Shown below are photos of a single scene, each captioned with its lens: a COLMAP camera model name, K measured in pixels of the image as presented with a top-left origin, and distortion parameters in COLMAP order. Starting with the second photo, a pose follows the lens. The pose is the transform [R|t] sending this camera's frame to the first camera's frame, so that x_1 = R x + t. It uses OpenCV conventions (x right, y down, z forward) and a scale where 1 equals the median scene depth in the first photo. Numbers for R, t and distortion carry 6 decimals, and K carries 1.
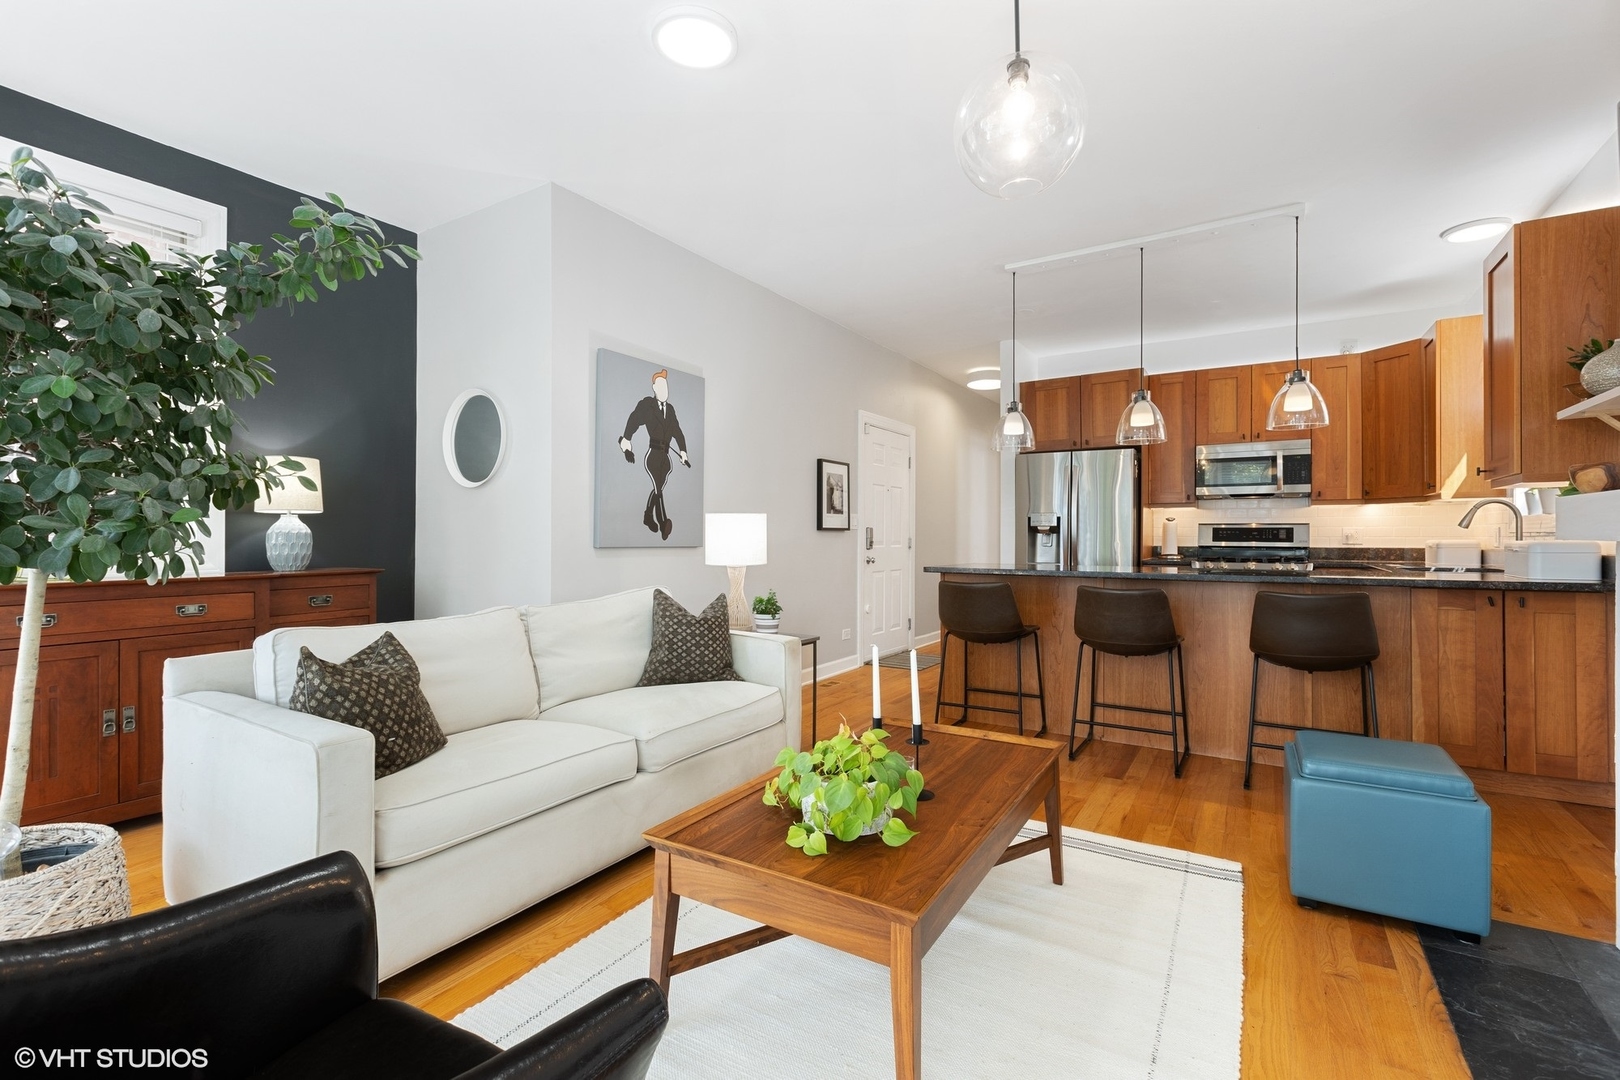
lens RADIAL K [[727.3, 0, 776.1], [0, 727.3, 532.2], [0, 0, 1]] dist [0.001888, 0.000220]
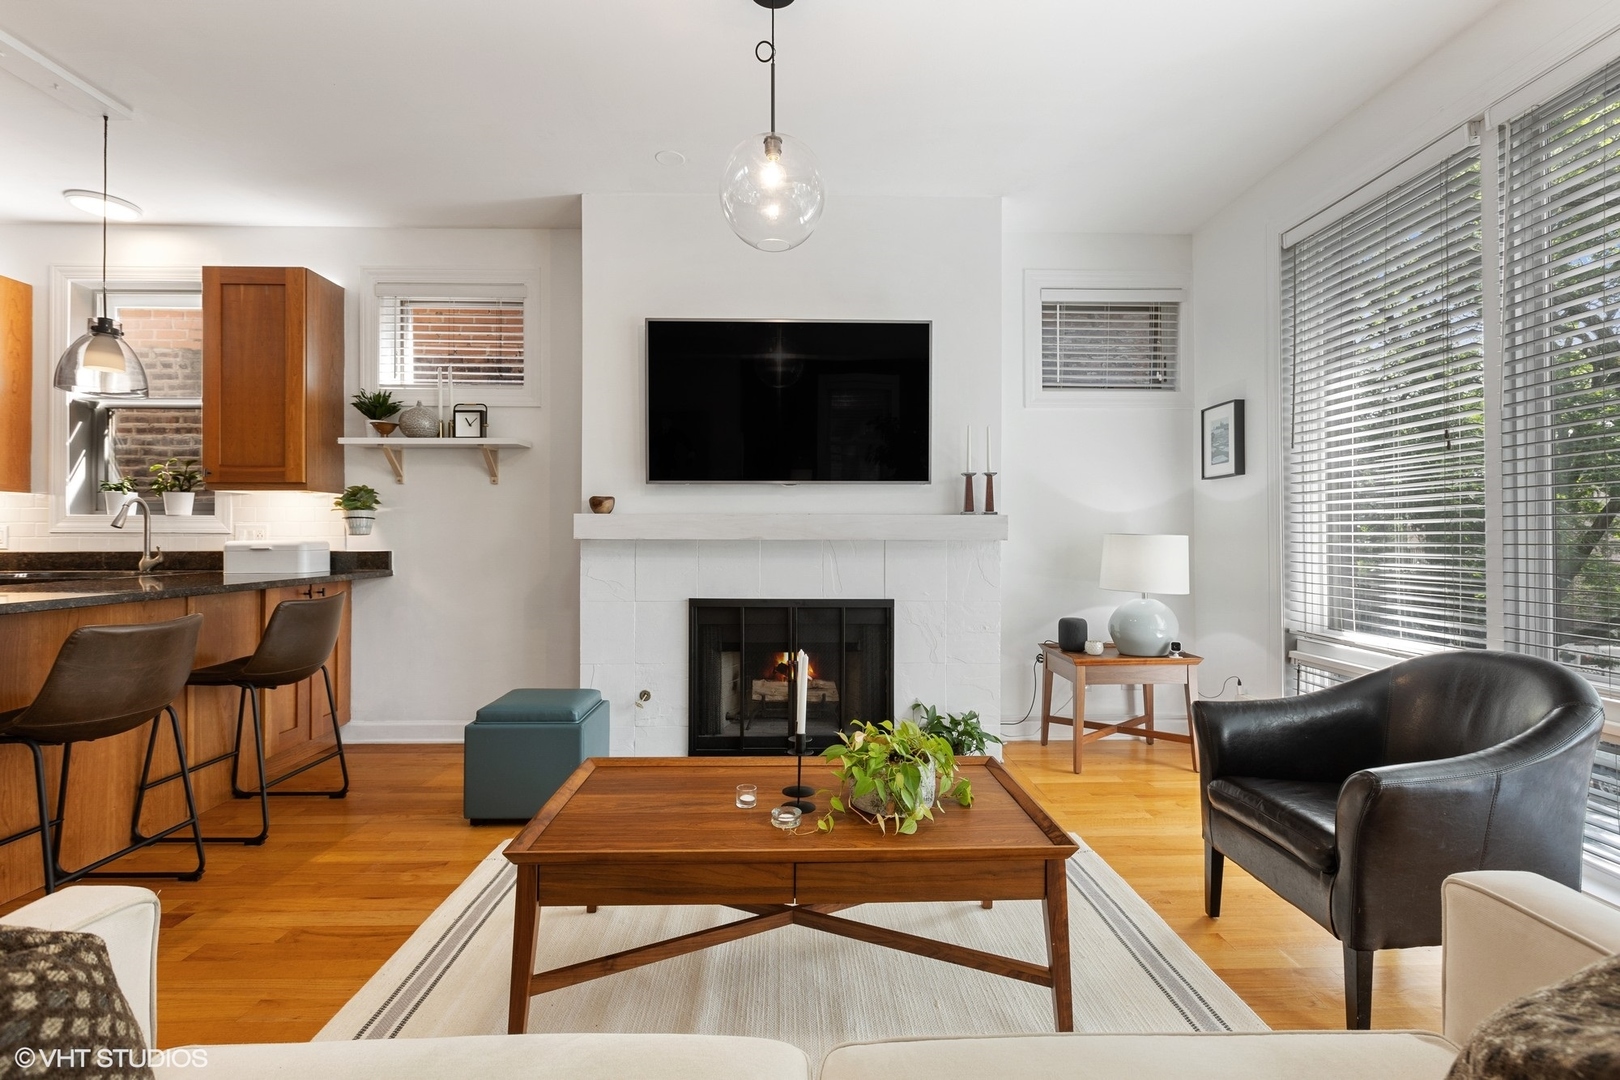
lens RADIAL K [[738.9, 0, 820.5], [0, 738.9, 533.1], [0, 0, 1]] dist [0.000257, -0.000103]
pose [[-0.581495, 0.001659, 0.813548, -0.301533], [-0.006574, 0.999956, -0.006739, 0.001582], [-0.813523, -0.009267, -0.581458, 0.733657]]
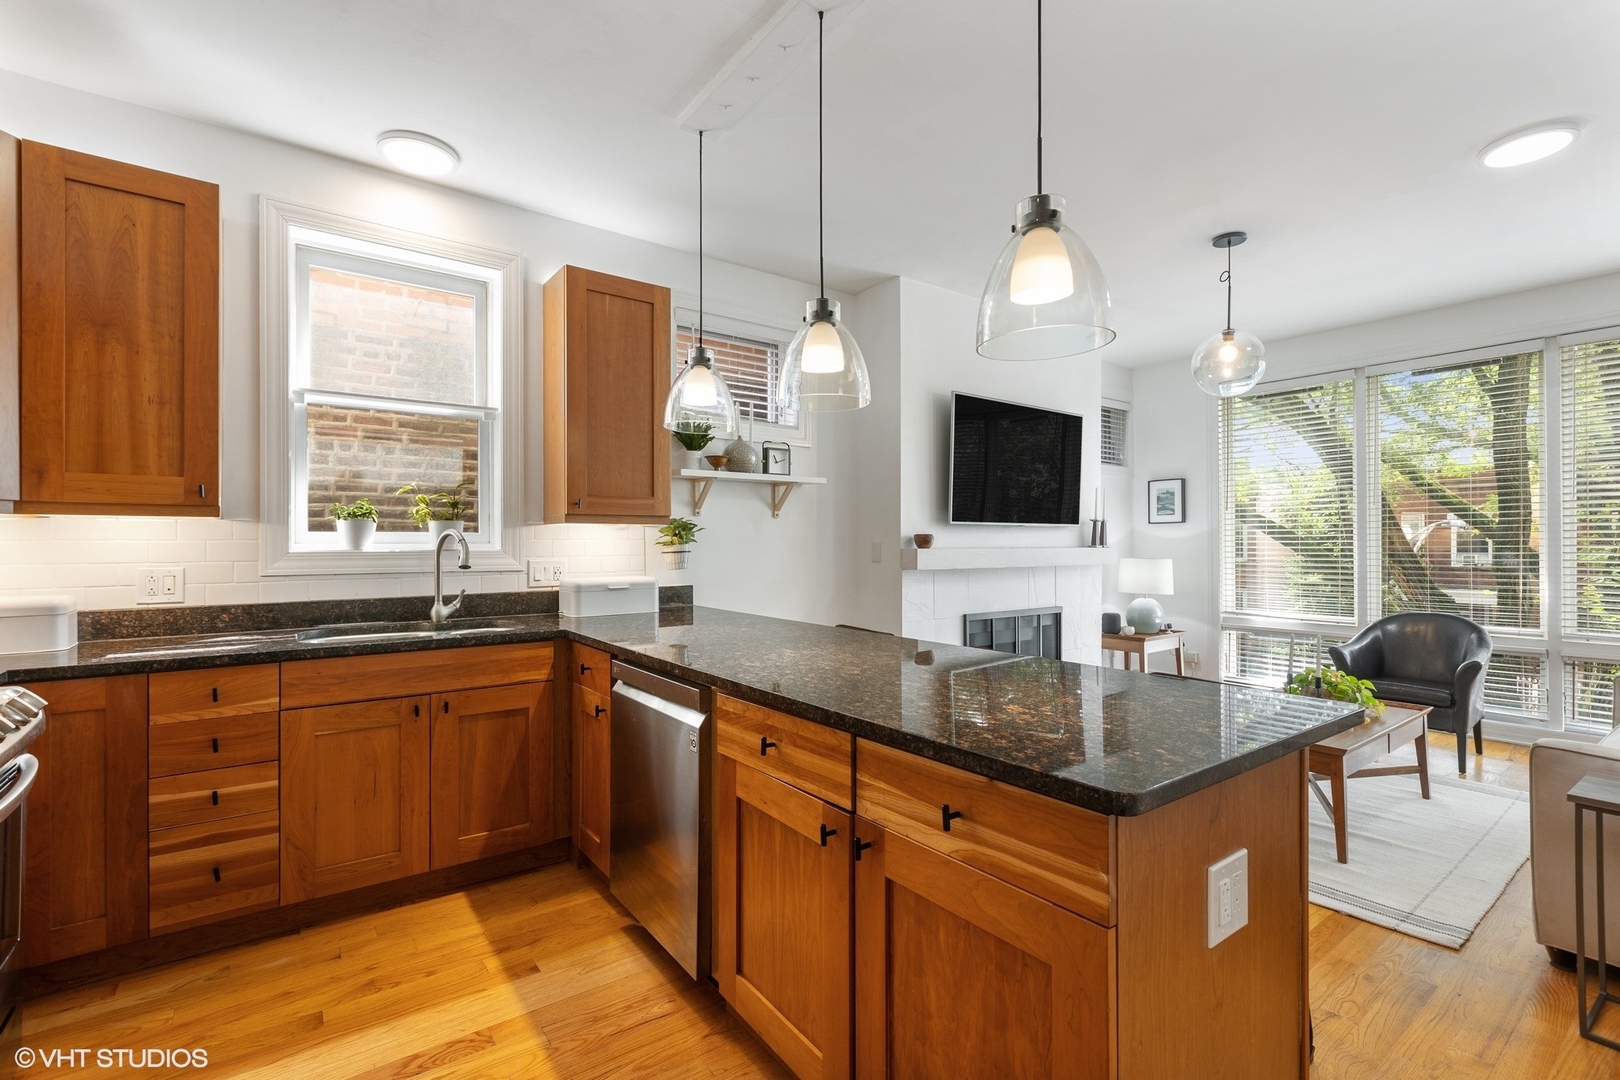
lens RADIAL K [[718.9, 0, 827.2], [0, 718.9, 541.3], [0, 0, 1]] dist [0.007297, 0.000062]
pose [[-0.946313, -0.000924, 0.323251, 0.319248], [-0.003371, 0.999970, -0.007009, -0.026065], [-0.323235, -0.007722, -0.946287, 1.409753]]
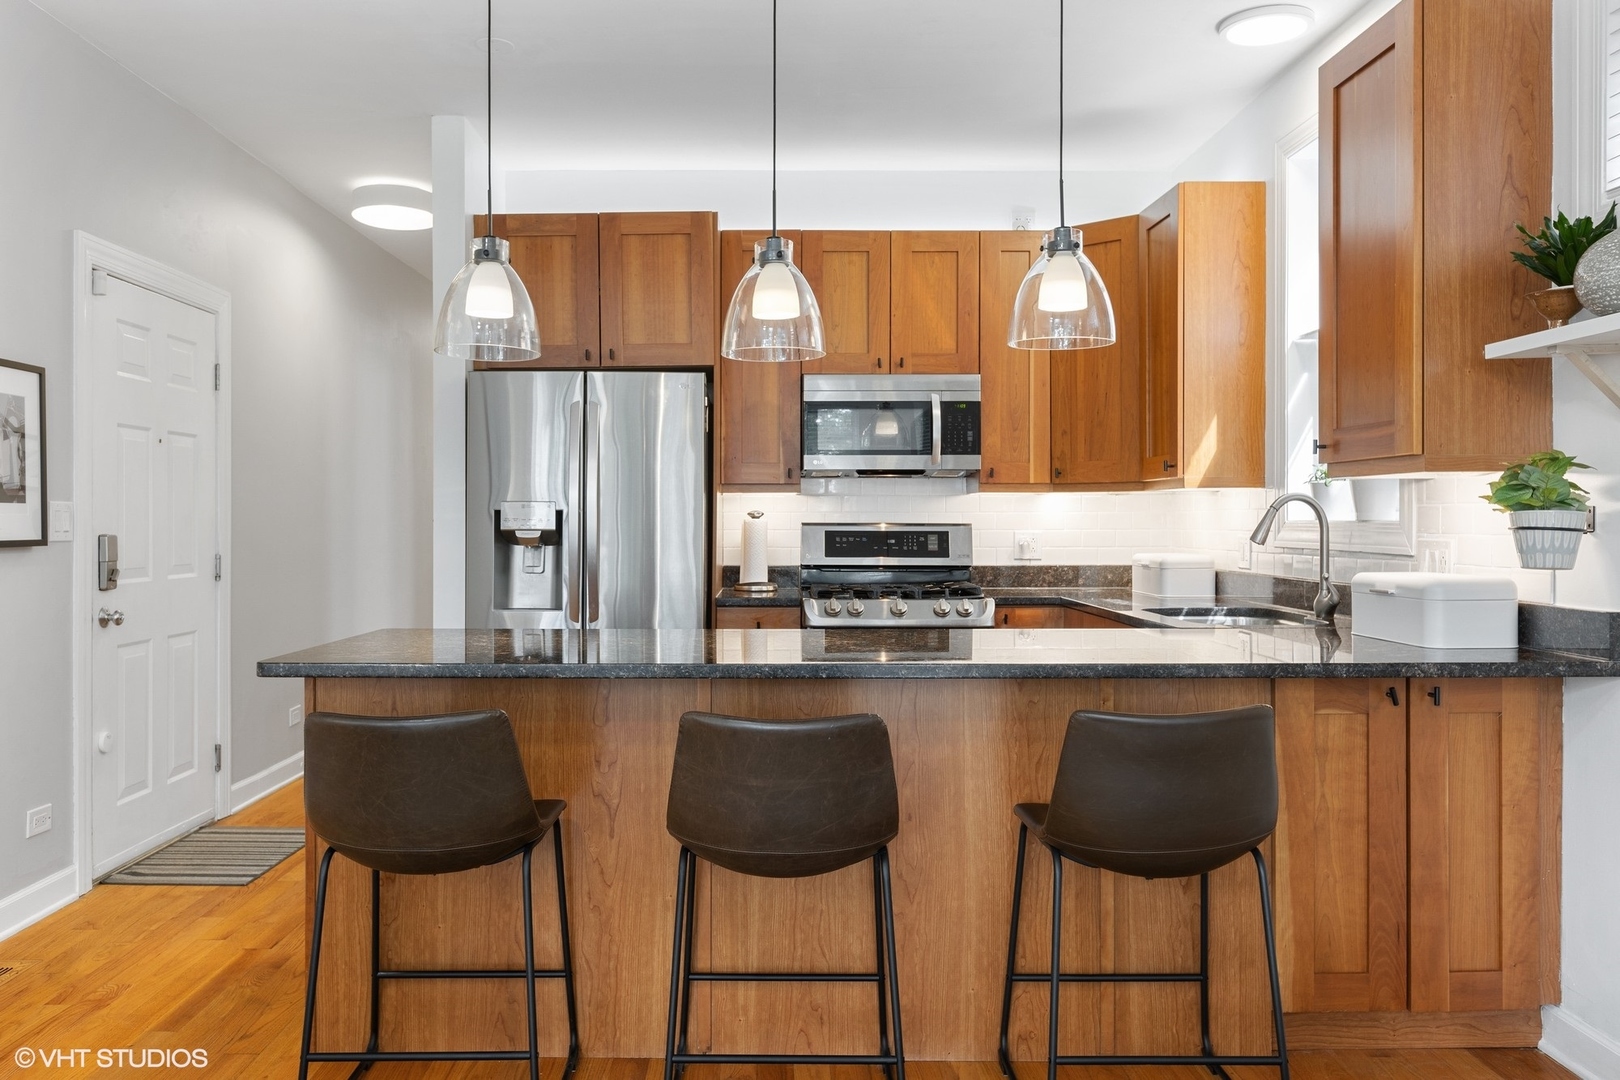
lens RADIAL K [[1252.6, 0, 760.8], [0, 1252.6, 529.0], [0, 0, 1]] dist [0.002724, 0.001501]
pose [[0.832388, -0.007522, 0.554143, 0.070292], [-0.000140, 0.999905, 0.013784, -0.027672], [-0.554194, -0.011551, 0.832308, 0.359077]]
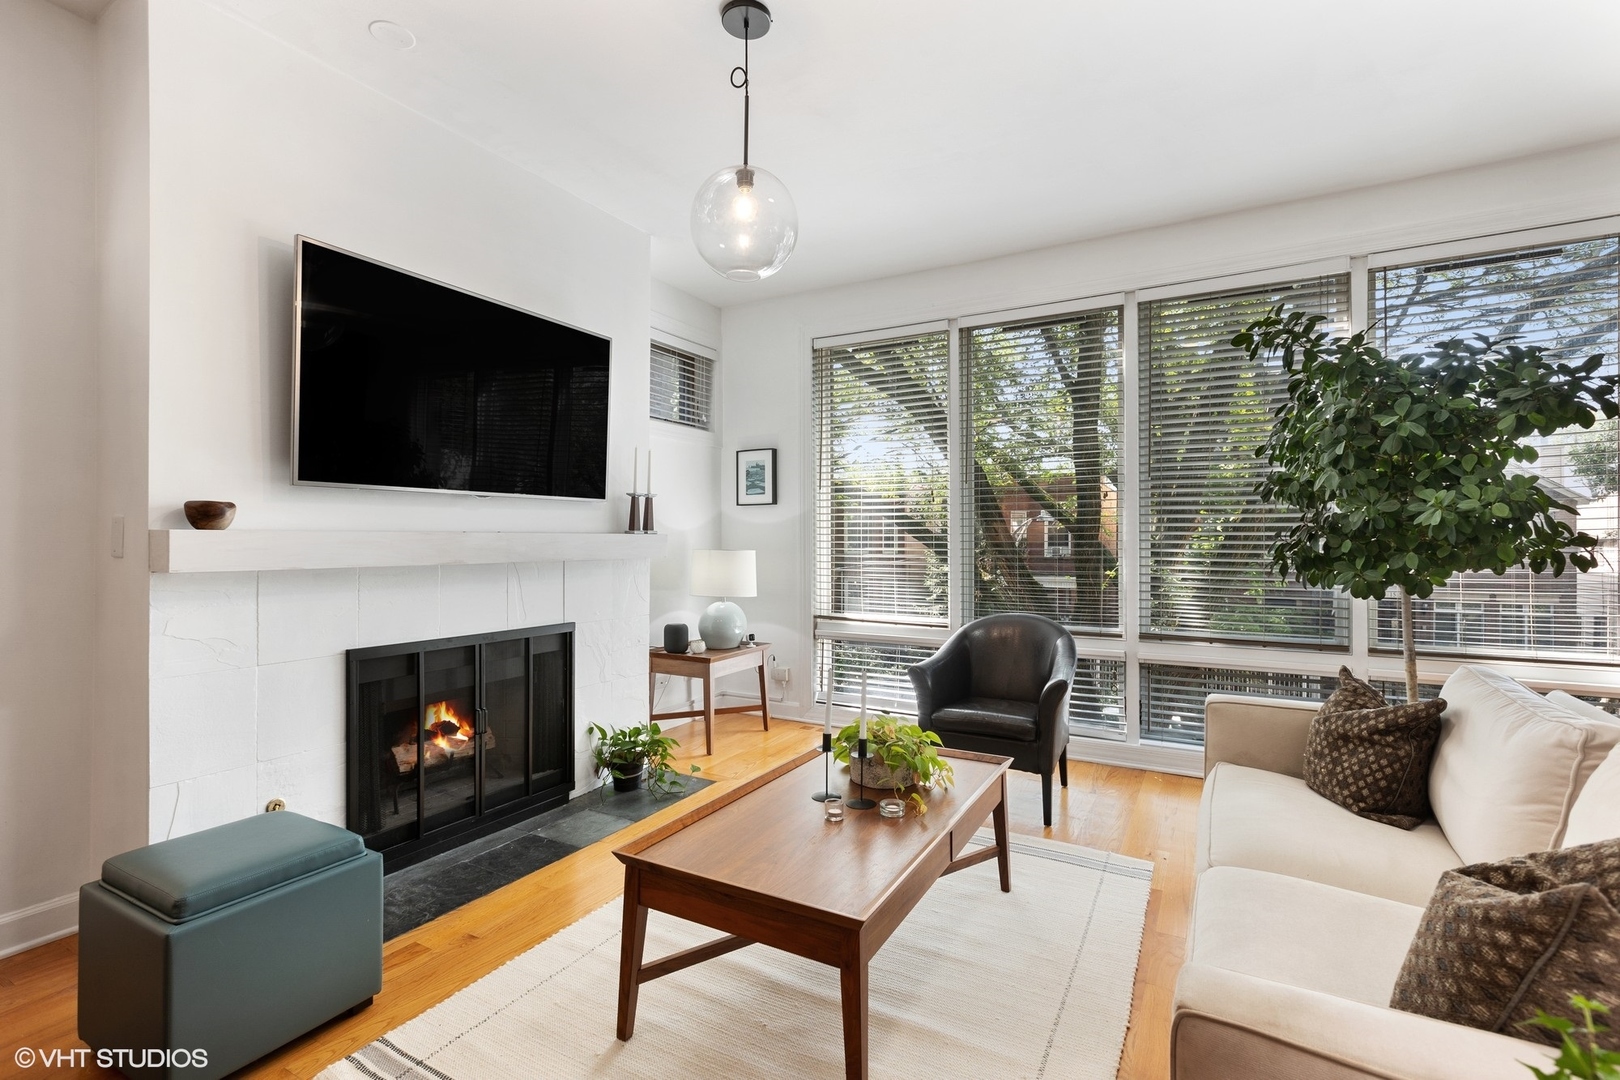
lens RADIAL K [[729.8, 0, 810.0], [0, 729.8, 540.0], [0, 0, 1]] dist [0.001514, 0.000212]
pose [[-0.997460, -0.004668, -0.071069, 0.138859], [-0.004566, 0.999988, -0.001597, -0.018249], [0.071076, -0.001269, -0.997470, 0.979150]]
